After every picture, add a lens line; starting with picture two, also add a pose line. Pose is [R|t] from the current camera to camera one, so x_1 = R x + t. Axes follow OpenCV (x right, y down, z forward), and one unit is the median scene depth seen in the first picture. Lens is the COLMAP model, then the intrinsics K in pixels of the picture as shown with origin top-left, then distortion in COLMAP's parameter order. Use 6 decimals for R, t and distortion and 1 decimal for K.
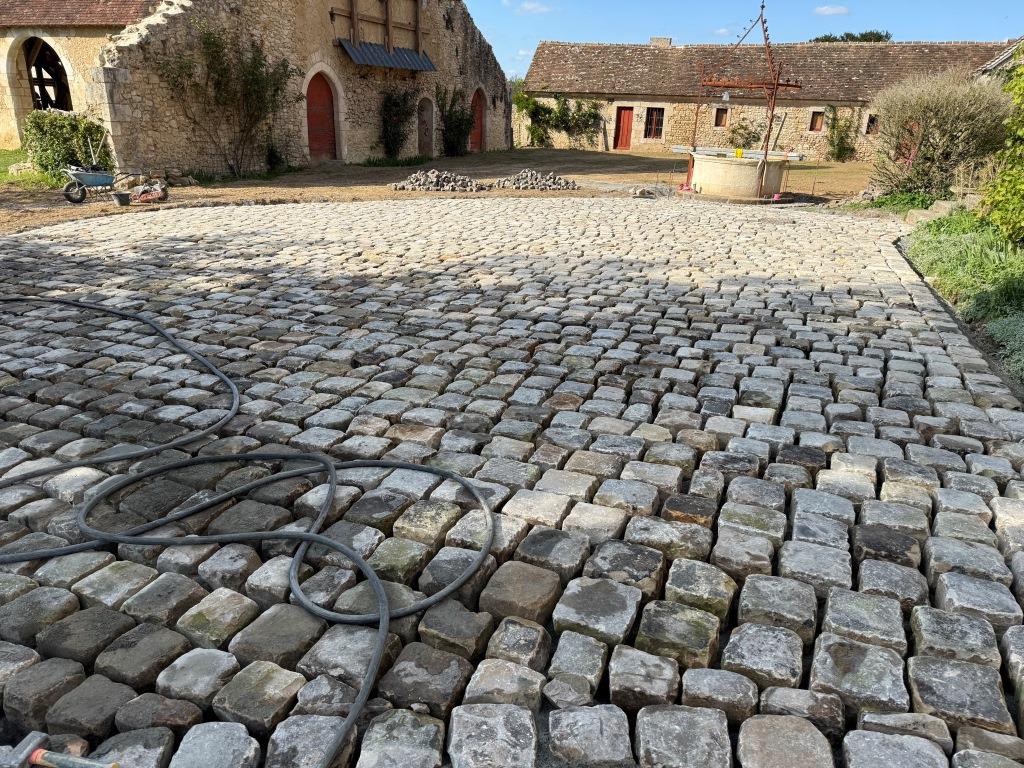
lens RADIAL K [[732.8, 0, 510.2], [0, 732.8, 405.9], [0, 0, 1]] dist [0.030800, -0.056175]
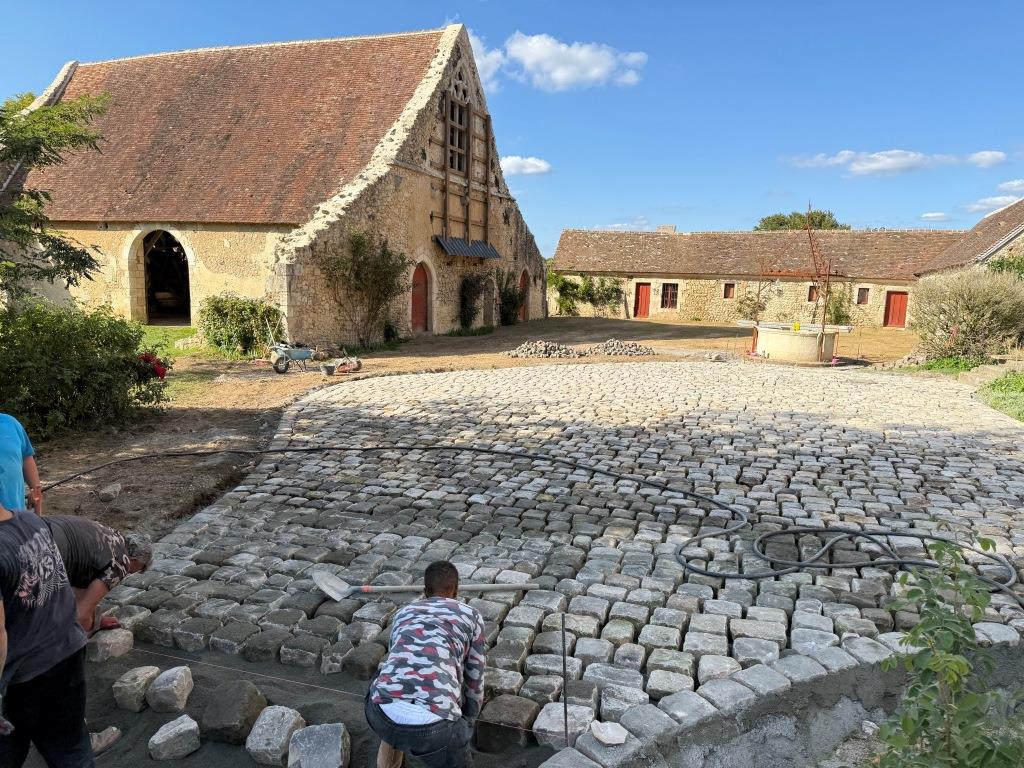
lens RADIAL K [[732.8, 0, 511.8], [0, 732.8, 390.5], [0, 0, 1]] dist [0.030800, -0.056175]
pose [[0.998931, -0.011791, 0.044697, -0.205281], [0.021628, 0.973776, -0.226480, 0.023514], [-0.040854, 0.227205, 0.972990, -0.132780]]
